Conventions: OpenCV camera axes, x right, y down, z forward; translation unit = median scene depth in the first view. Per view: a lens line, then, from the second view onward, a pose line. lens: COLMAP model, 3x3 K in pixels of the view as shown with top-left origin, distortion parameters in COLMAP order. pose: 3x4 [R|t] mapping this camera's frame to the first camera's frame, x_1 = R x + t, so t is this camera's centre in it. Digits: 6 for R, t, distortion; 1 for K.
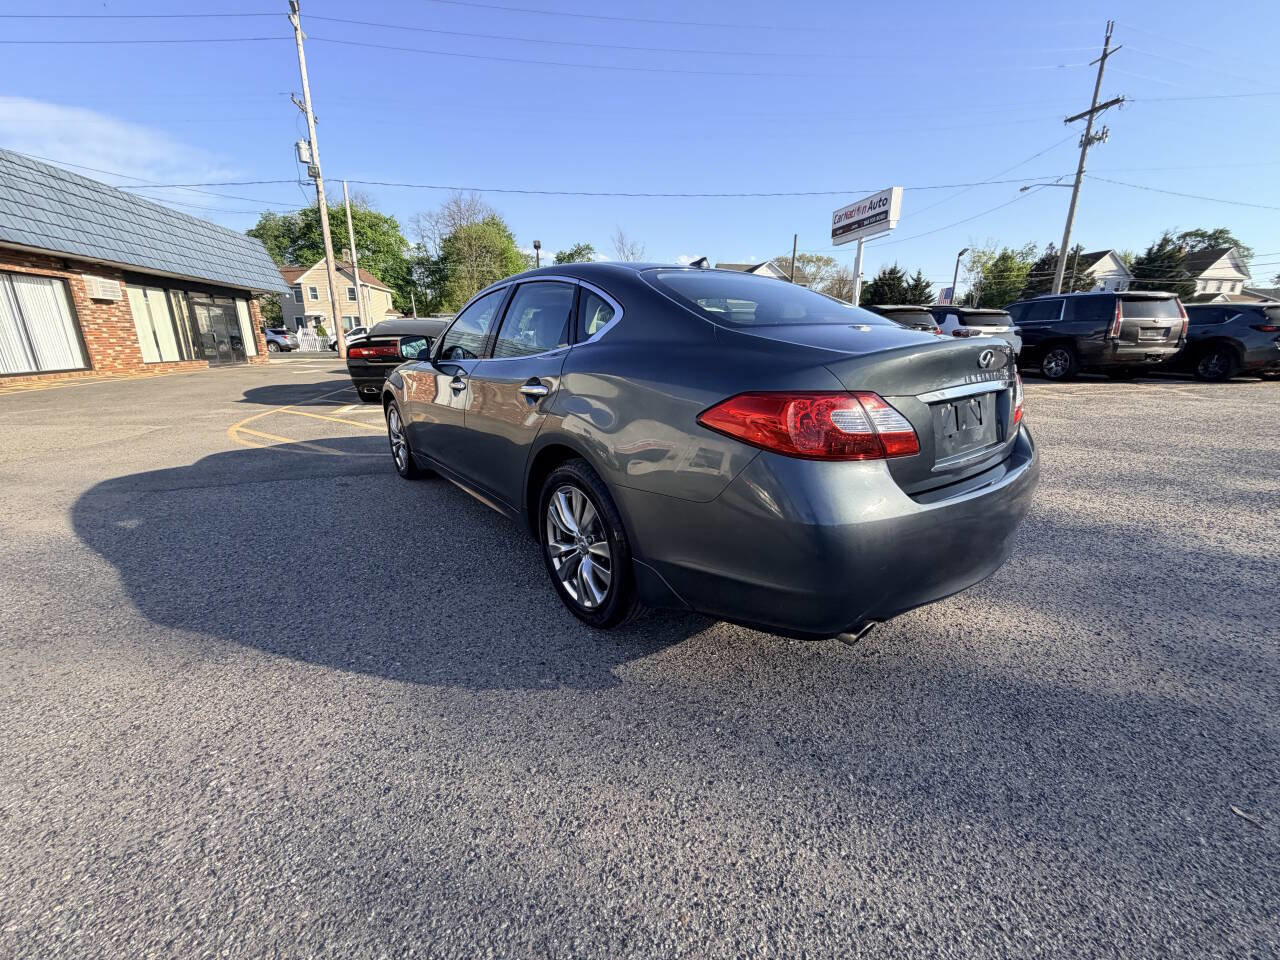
lens RADIAL K [[509.2, 0, 643.1], [0, 509.2, 473.2], [0, 0, 1]] dist [0.000649, -0.000039]
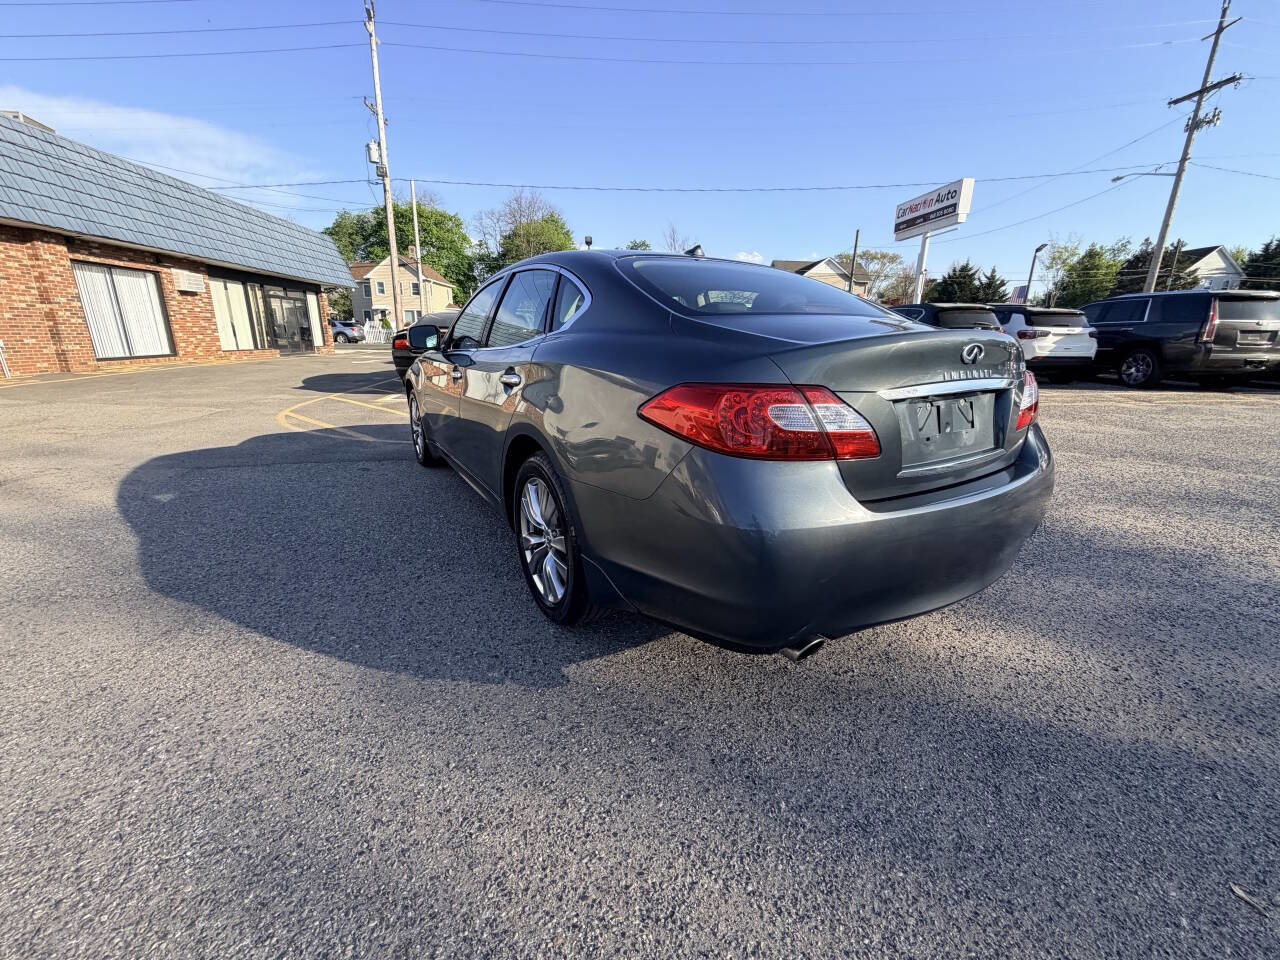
lens RADIAL K [[509.2, 0, 643.4], [0, 509.2, 474.0], [0, 0, 1]] dist [0.000649, -0.000039]
pose [[0.994808, 0.040315, -0.093440, 0.168266], [-0.039668, 0.999174, 0.008771, 0.000852], [0.093717, -0.005019, 0.995586, 0.048329]]
